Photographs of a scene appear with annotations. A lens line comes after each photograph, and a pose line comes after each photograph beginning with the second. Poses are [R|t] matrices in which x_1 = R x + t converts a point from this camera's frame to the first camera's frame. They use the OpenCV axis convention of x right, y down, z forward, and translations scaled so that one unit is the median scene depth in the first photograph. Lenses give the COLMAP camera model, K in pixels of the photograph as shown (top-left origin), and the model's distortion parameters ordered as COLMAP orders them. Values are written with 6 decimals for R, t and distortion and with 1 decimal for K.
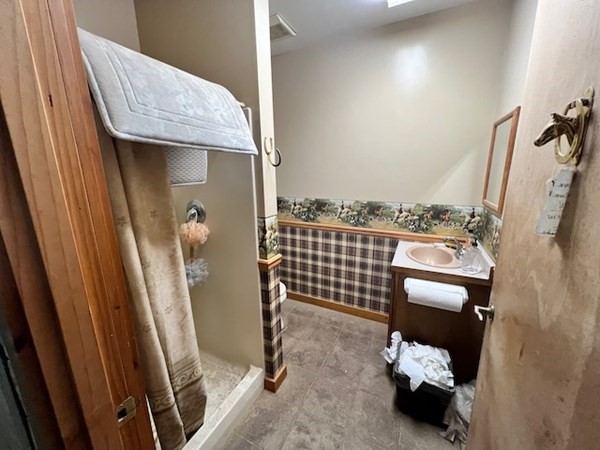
lens RADIAL K [[239.5, 0, 299.9], [0, 239.5, 223.3], [0, 0, 1]] dist [0.001854, 0.000090]
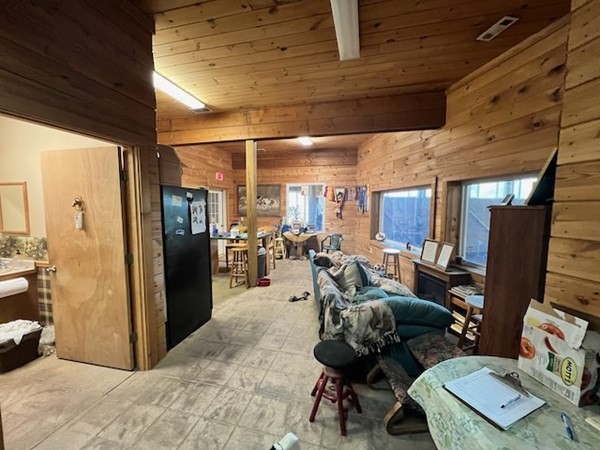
lens RADIAL K [[239.5, 0, 299.8], [0, 239.5, 225.8], [0, 0, 1]] dist [0.001854, 0.000090]
pose [[-0.208515, -0.076198, 0.975046, -1.461122], [0.213207, 0.969441, 0.121355, 0.123635], [-0.954497, 0.233191, -0.185897, -0.714267]]
